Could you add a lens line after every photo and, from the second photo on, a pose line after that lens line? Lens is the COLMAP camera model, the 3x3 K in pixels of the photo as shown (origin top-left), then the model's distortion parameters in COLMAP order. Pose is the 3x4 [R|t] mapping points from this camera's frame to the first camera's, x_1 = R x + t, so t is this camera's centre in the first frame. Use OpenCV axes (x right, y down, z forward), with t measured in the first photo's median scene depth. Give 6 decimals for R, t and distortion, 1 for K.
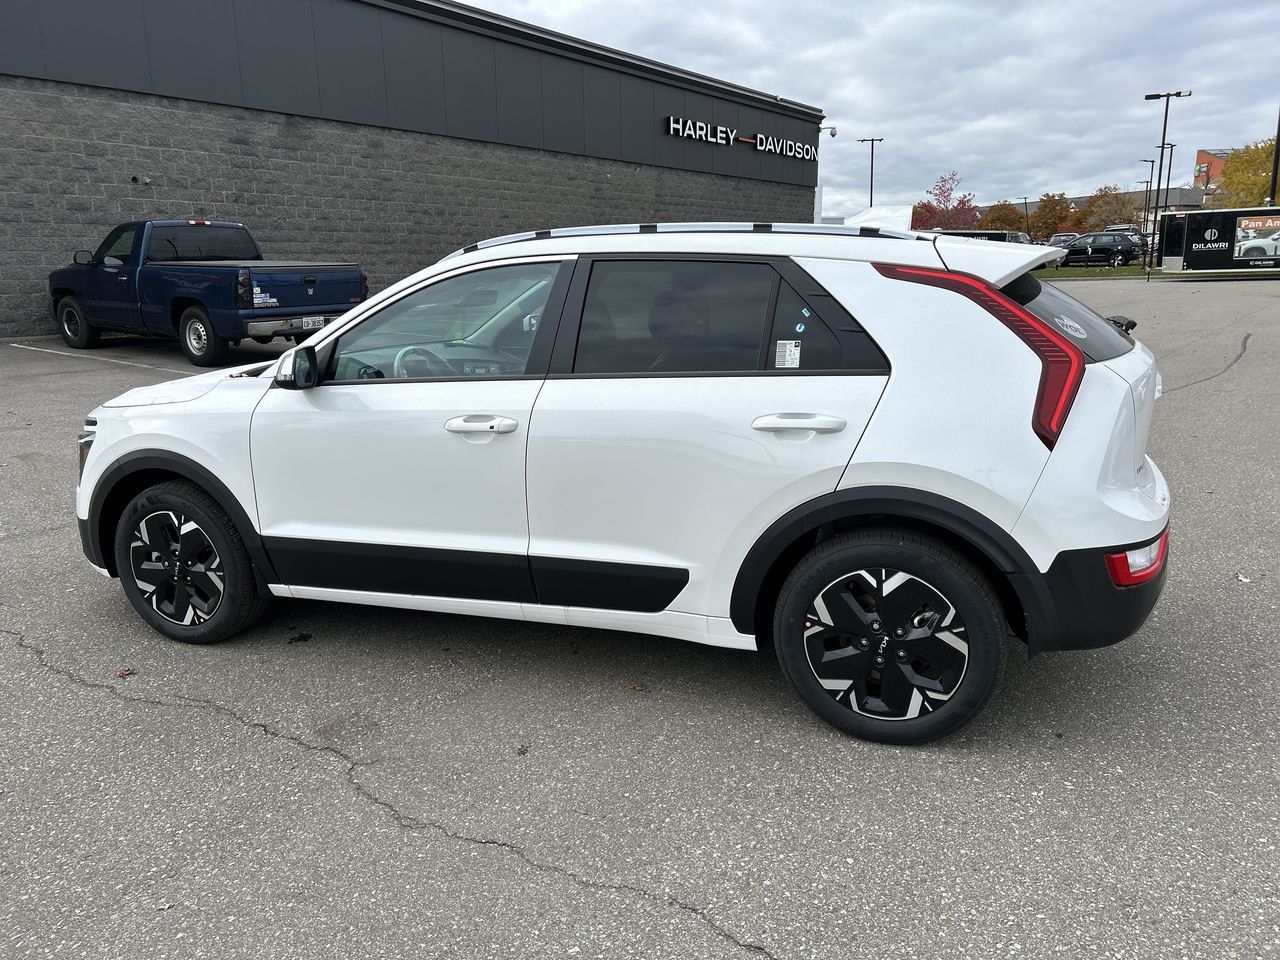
lens RADIAL K [[953.6, 0, 632.4], [0, 953.6, 485.9], [0, 0, 1]] dist [0.065152, -0.067478]
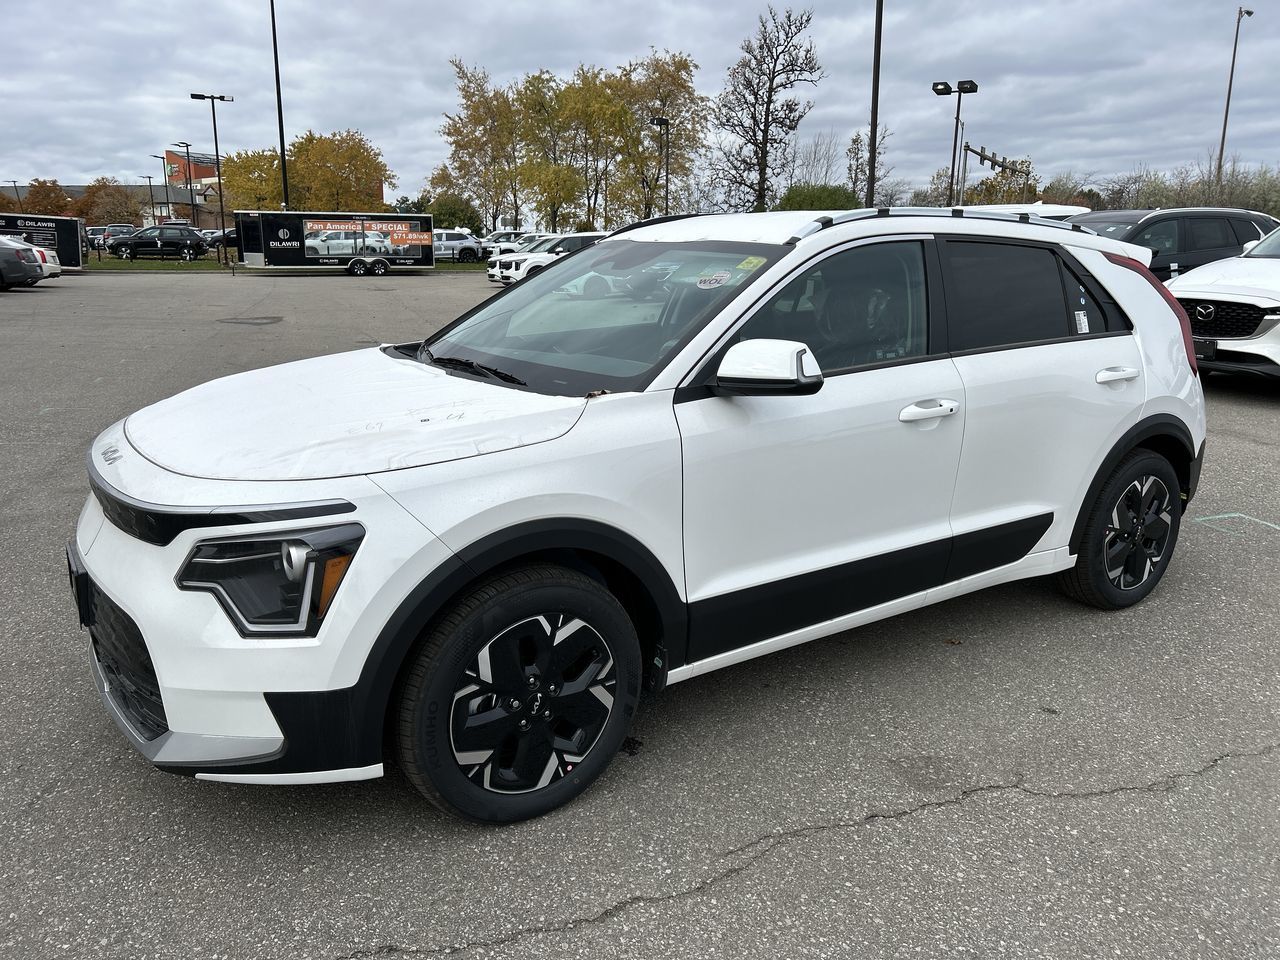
lens RADIAL K [[955.1, 0, 635.9], [0, 955.1, 475.0], [0, 0, 1]] dist [0.058267, -0.060526]
pose [[0.575520, -0.157214, 0.802534, -0.907377], [0.161450, 0.983876, 0.076958, -0.099447], [-0.801693, 0.085278, 0.591622, 0.554328]]
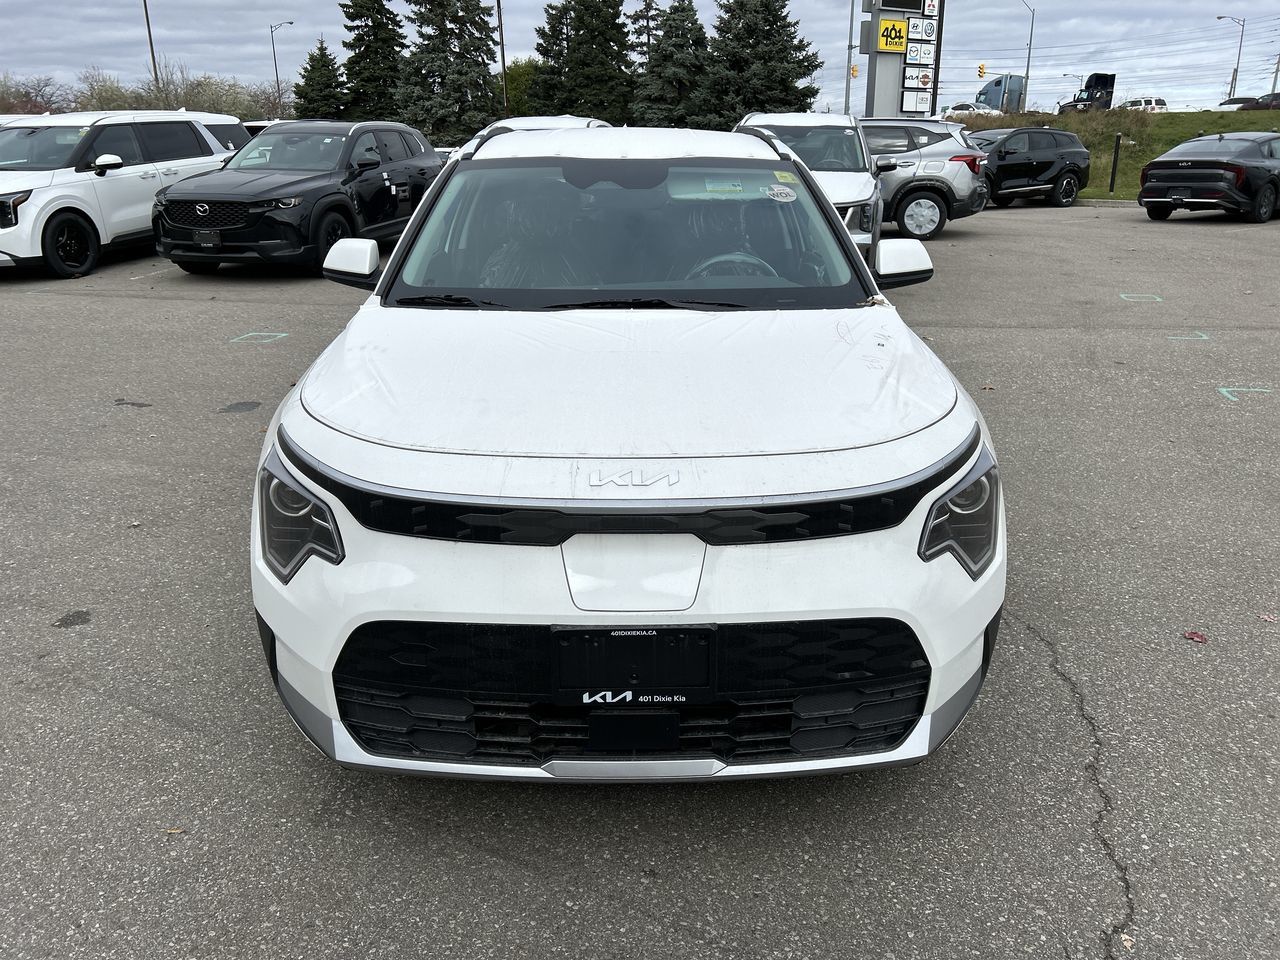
lens RADIAL K [[956.1, 0, 633.7], [0, 956.1, 475.0], [0, 0, 1]] dist [0.053286, -0.053300]
pose [[-0.372931, -0.262666, 0.889904, -1.001259], [0.225572, 0.904654, 0.361550, -0.292074], [-0.900022, 0.335570, -0.278124, 1.366557]]
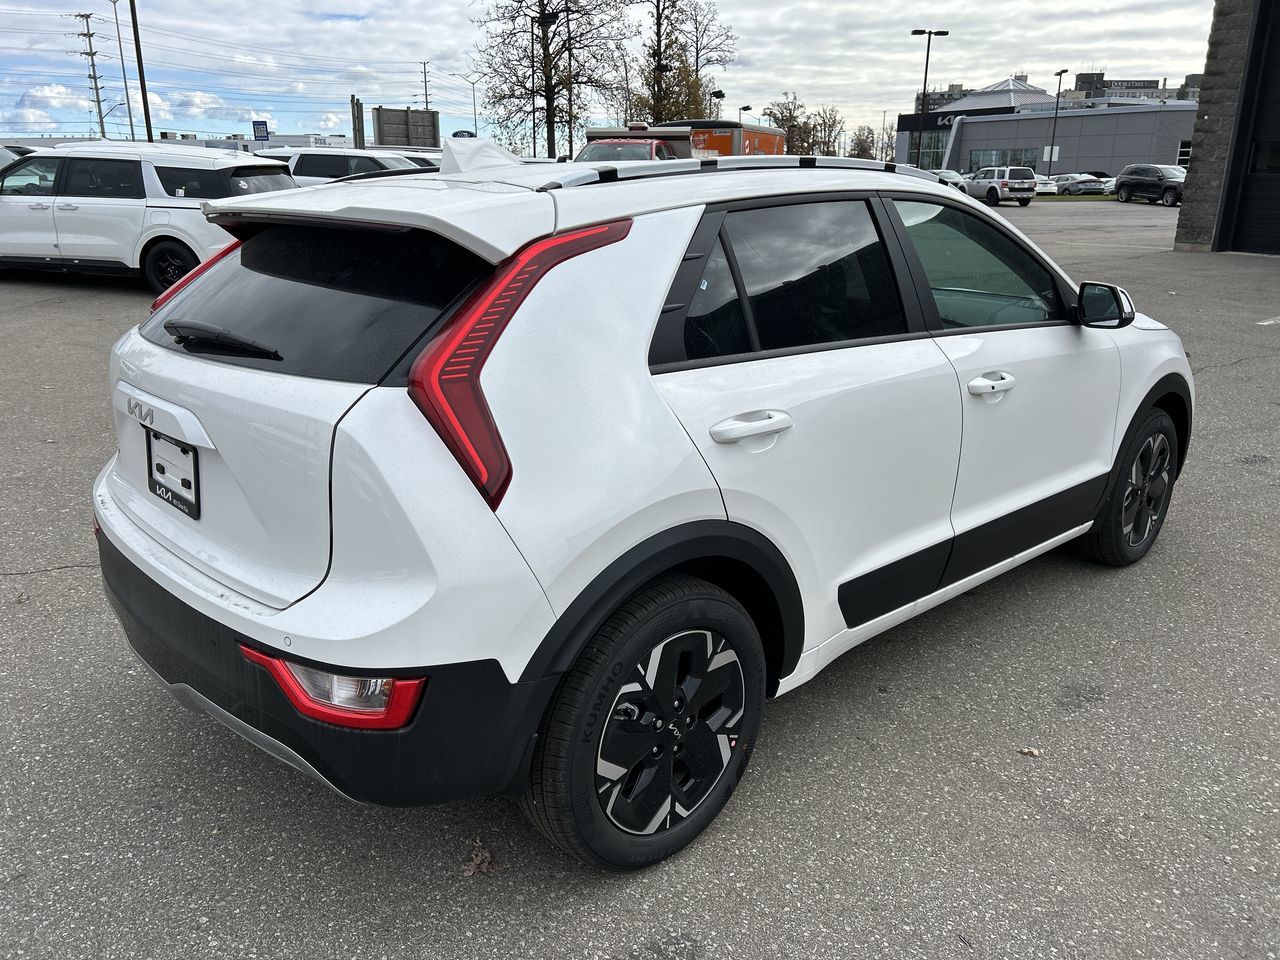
lens RADIAL K [[955.1, 0, 635.9], [0, 955.1, 475.0], [0, 0, 1]] dist [0.058267, -0.060526]
pose [[-0.435691, 0.278212, -0.856021, 0.801831], [-0.198837, 0.897788, 0.392989, -0.328270], [0.877860, 0.341431, -0.335839, 1.268483]]
